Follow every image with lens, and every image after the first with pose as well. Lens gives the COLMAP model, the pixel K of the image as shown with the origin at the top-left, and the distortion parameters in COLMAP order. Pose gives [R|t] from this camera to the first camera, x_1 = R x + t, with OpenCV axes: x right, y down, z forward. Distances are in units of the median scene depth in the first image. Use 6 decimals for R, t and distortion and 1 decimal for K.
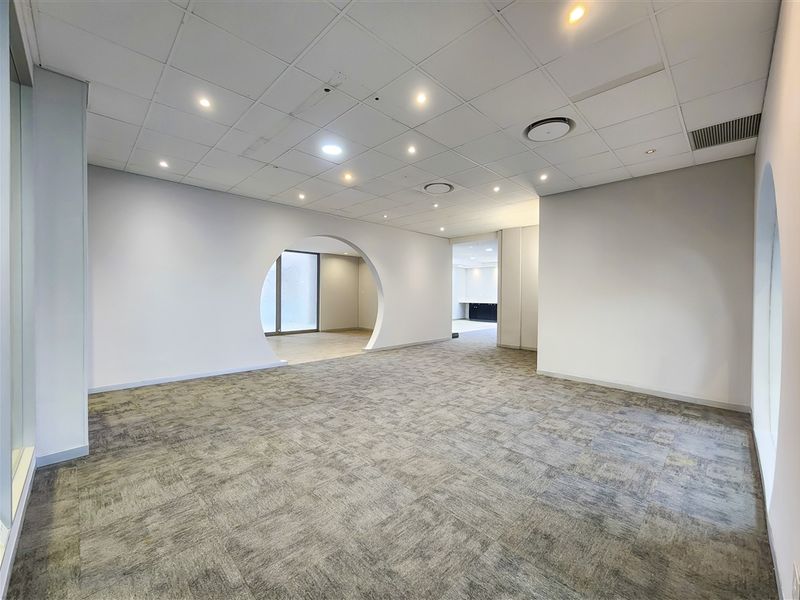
lens RADIAL K [[326.8, 0, 397.7], [0, 326.8, 297.7], [0, 0, 1]] dist [-0.001924, 0.000000]
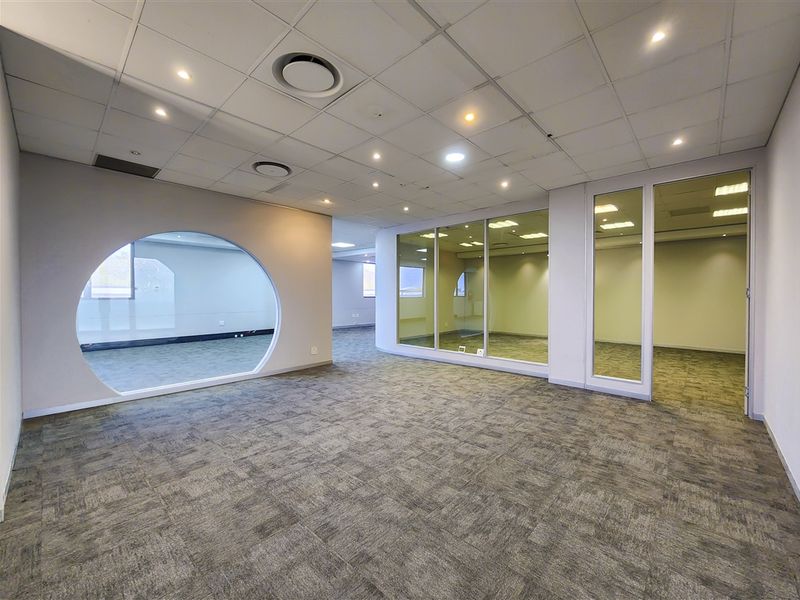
lens RADIAL K [[326.8, 0, 397.6], [0, 326.8, 298.2], [0, 0, 1]] dist [-0.001924, 0.000000]
pose [[-0.999157, -0.007687, -0.040314, 0.016310], [-0.008378, 0.999820, 0.017015, -0.029217], [0.040176, 0.017339, -0.999042, 2.018388]]
